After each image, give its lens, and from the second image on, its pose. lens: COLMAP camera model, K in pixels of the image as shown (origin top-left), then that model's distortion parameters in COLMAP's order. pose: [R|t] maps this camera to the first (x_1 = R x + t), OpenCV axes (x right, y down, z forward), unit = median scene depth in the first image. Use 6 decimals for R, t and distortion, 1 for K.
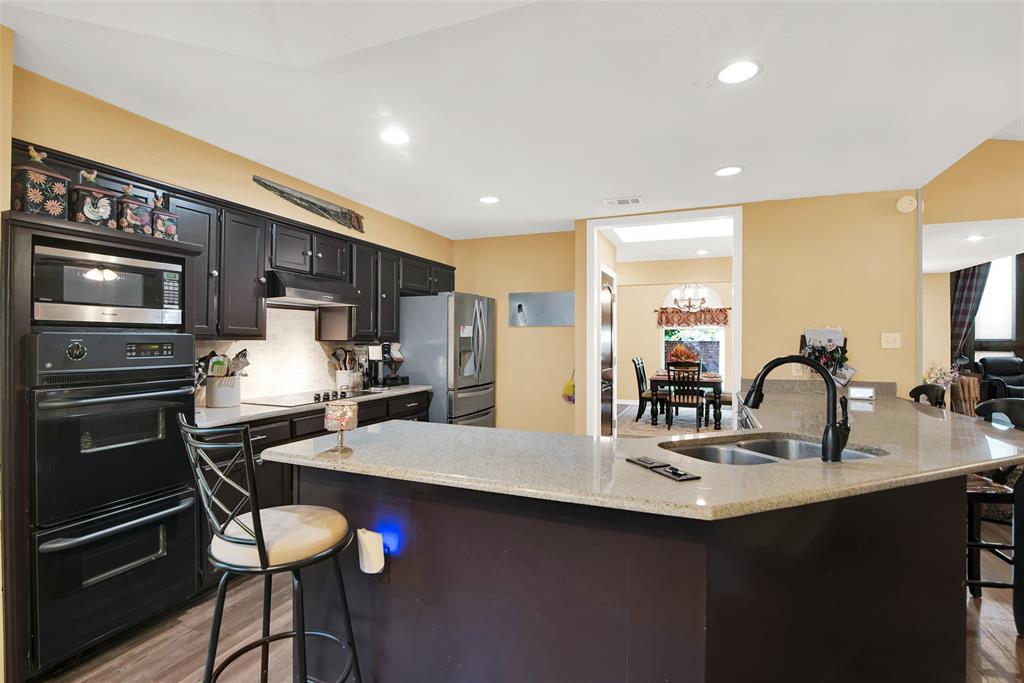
lens RADIAL K [[499.3, 0, 502.7], [0, 499.3, 338.9], [0, 0, 1]] dist [-0.017858, -0.000220]
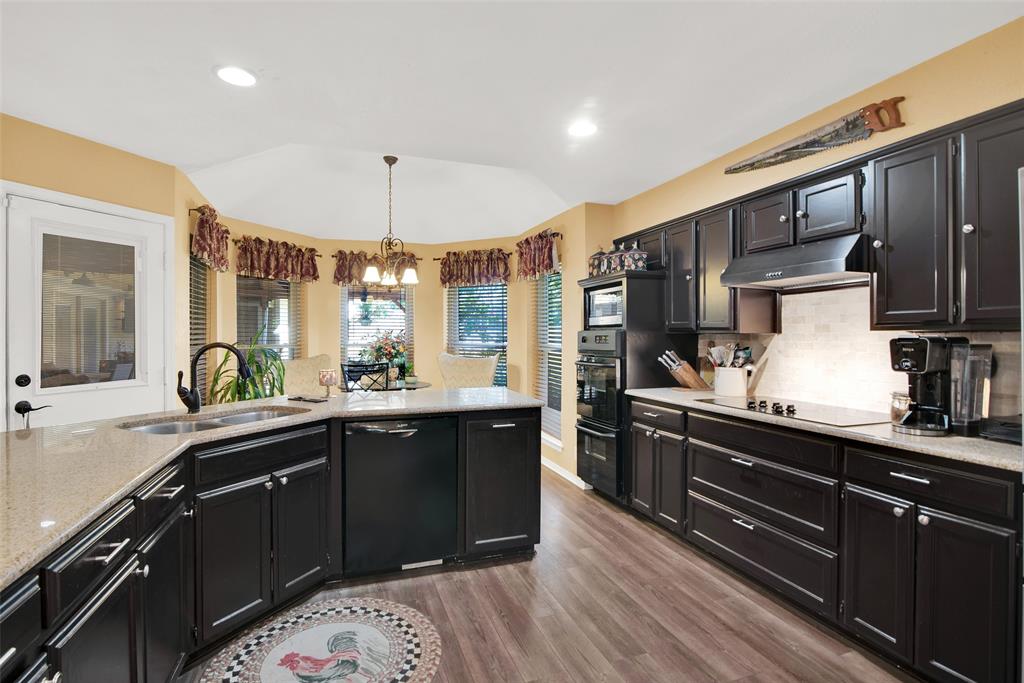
lens RADIAL K [[477.4, 0, 514.3], [0, 477.4, 342.0], [0, 0, 1]] dist [-0.024297, -0.000020]
pose [[-0.736314, 0.006501, -0.676609, 0.425431], [0.003252, 0.999976, 0.006069, 0.012401], [0.676632, 0.002268, -0.736318, 1.303734]]
